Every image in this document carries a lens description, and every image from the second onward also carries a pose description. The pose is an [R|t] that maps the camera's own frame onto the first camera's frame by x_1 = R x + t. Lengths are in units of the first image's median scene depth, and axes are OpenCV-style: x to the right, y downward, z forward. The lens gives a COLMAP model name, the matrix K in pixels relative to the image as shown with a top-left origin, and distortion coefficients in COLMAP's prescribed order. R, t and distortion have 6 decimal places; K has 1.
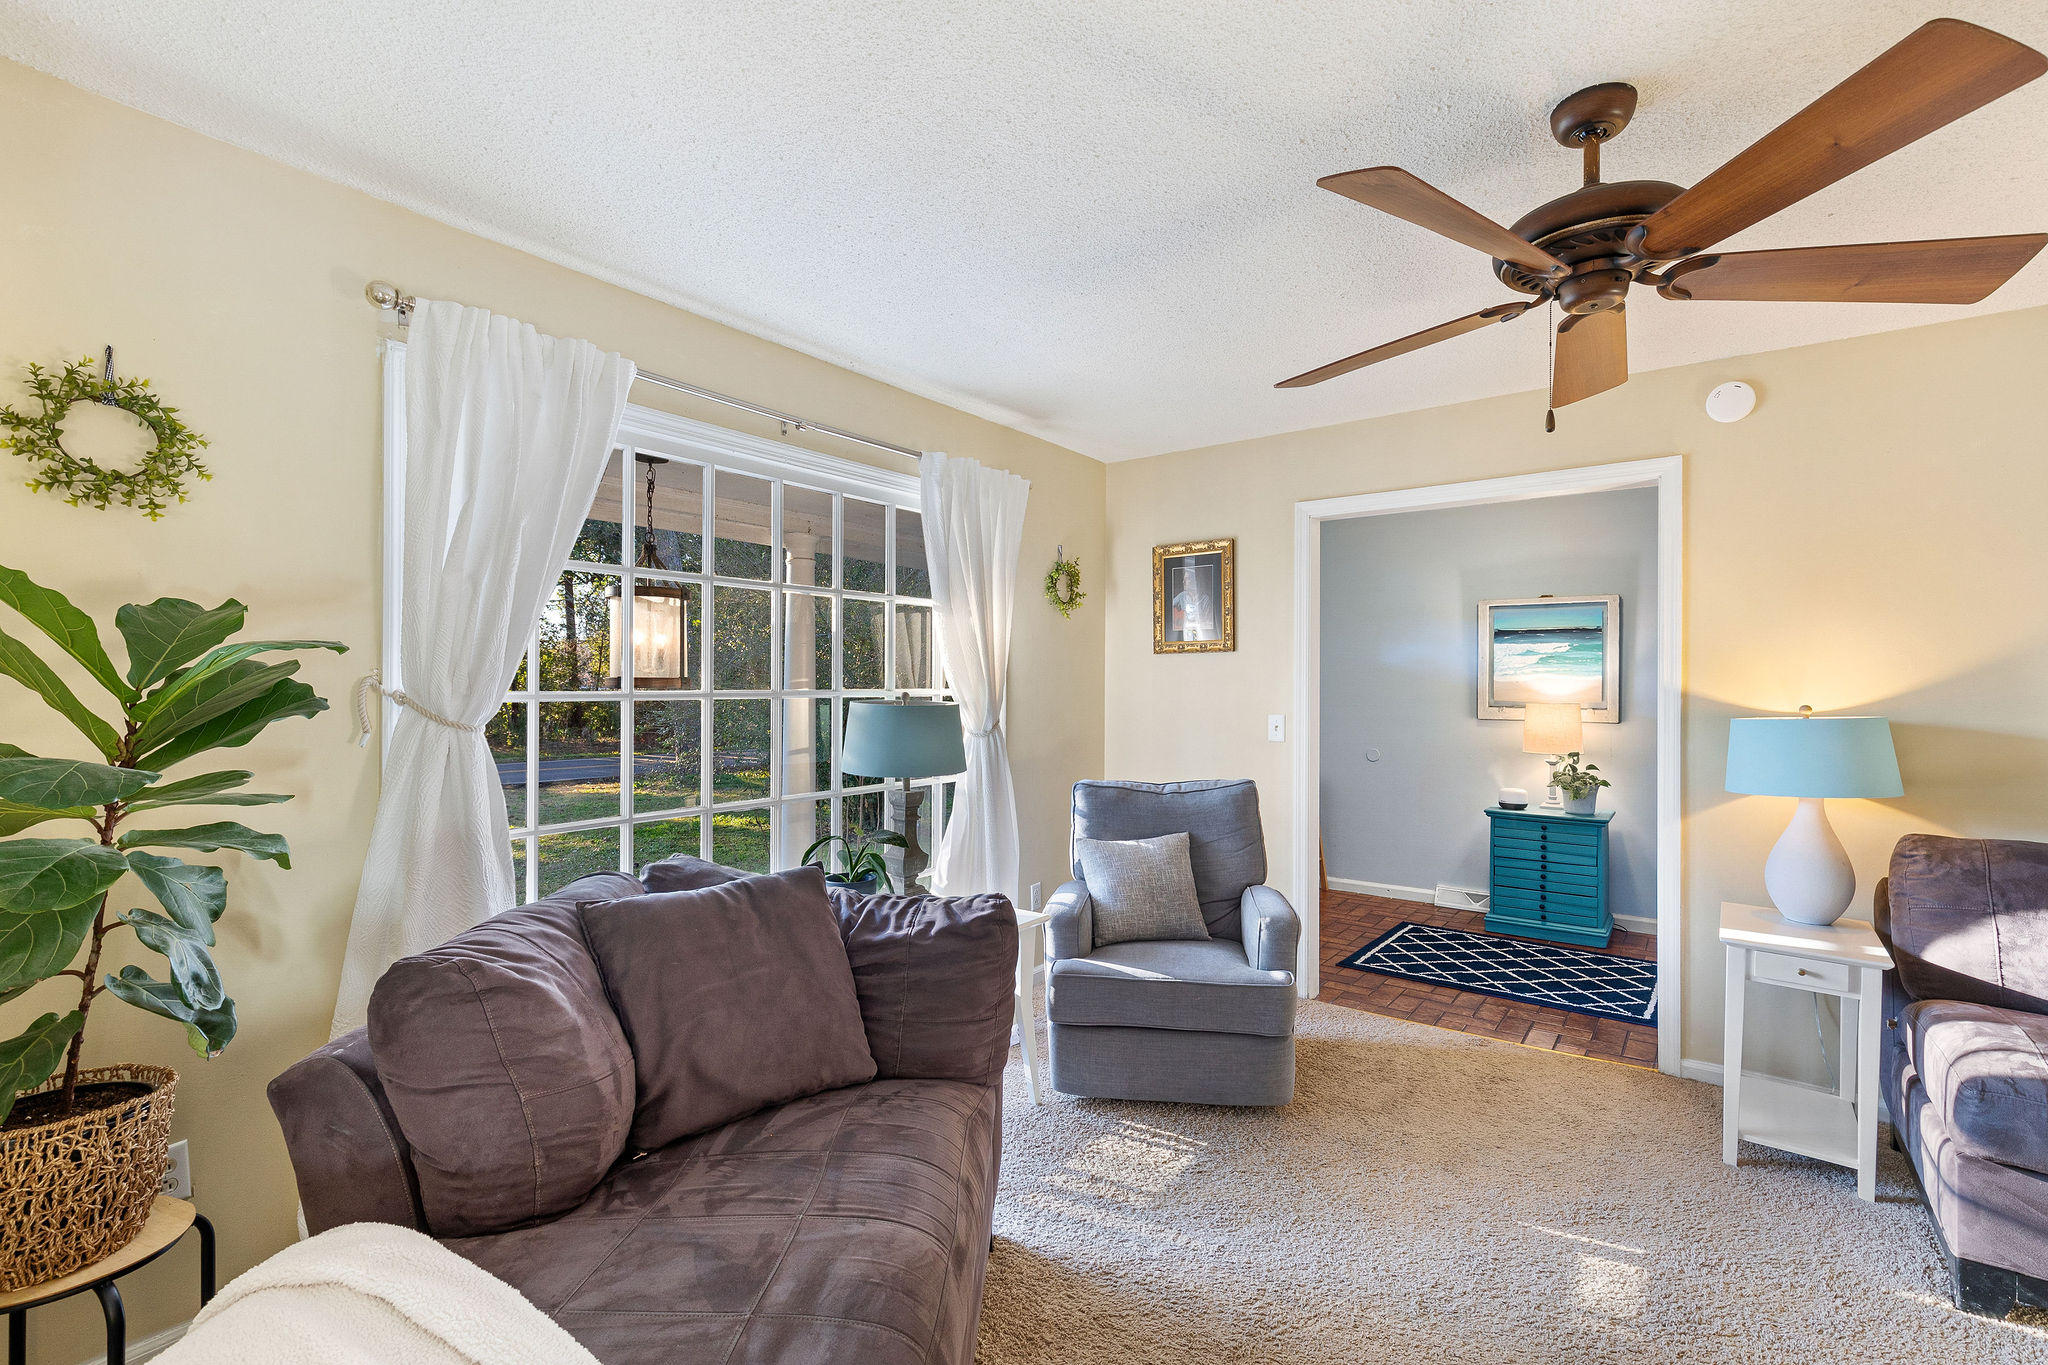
lens RADIAL K [[926.4, 0, 1019.4], [0, 926.4, 685.8], [0, 0, 1]] dist [0.011313, -0.000647]
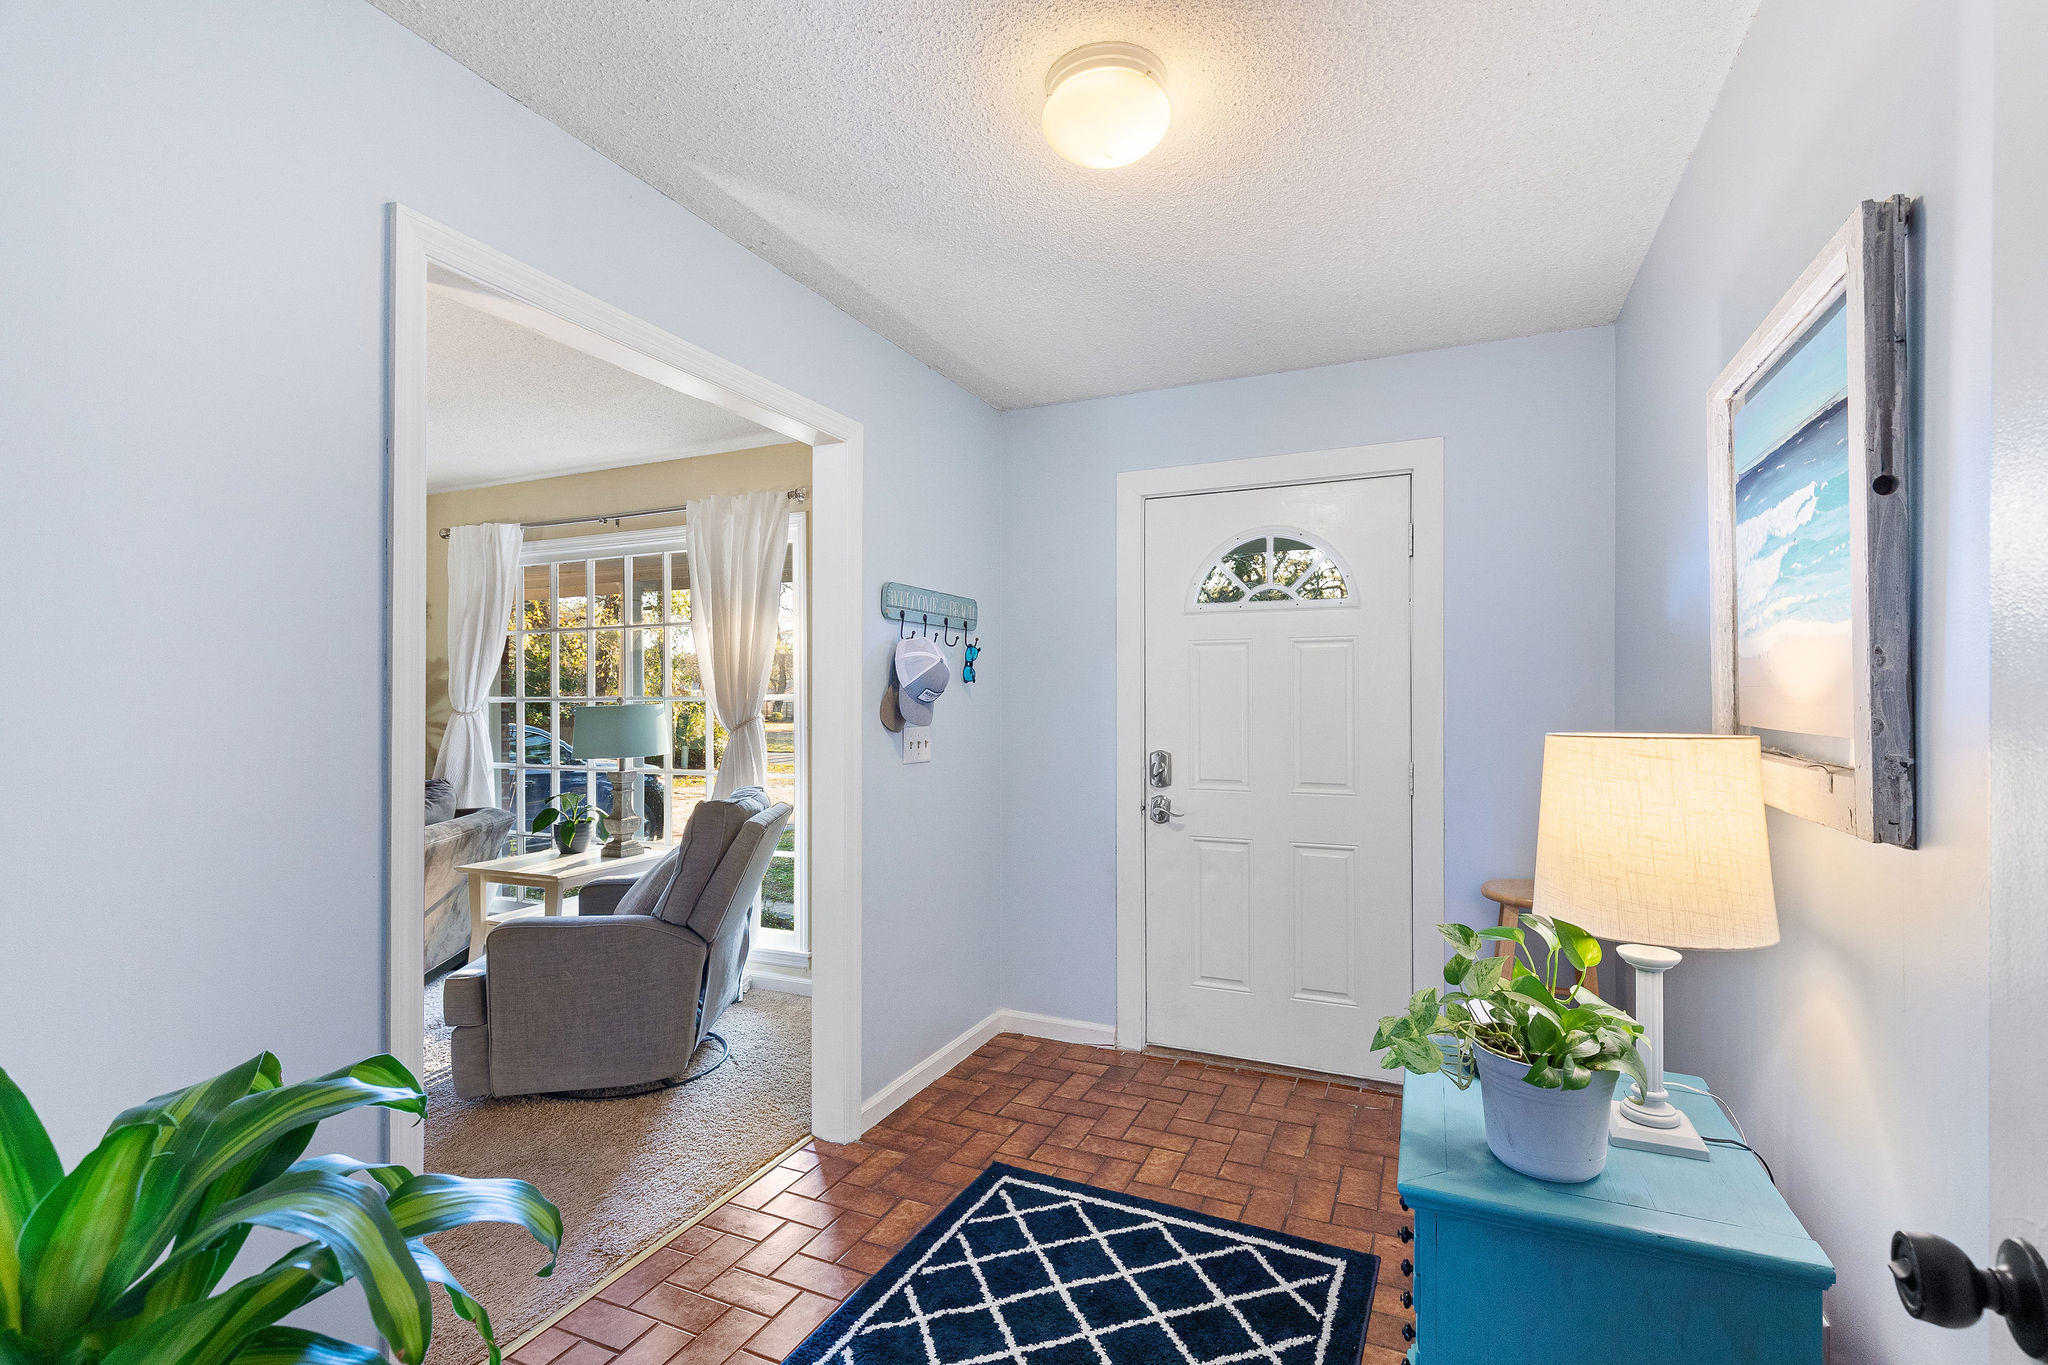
lens RADIAL K [[926.4, 0, 1020.1], [0, 926.4, 699.6], [0, 0, 1]] dist [0.011313, -0.000647]
pose [[0.234819, -0.014237, -0.971935, 1.180783], [0.008258, 0.999886, -0.012651, 0.025614], [0.972004, -0.005055, 0.234910, 1.147122]]
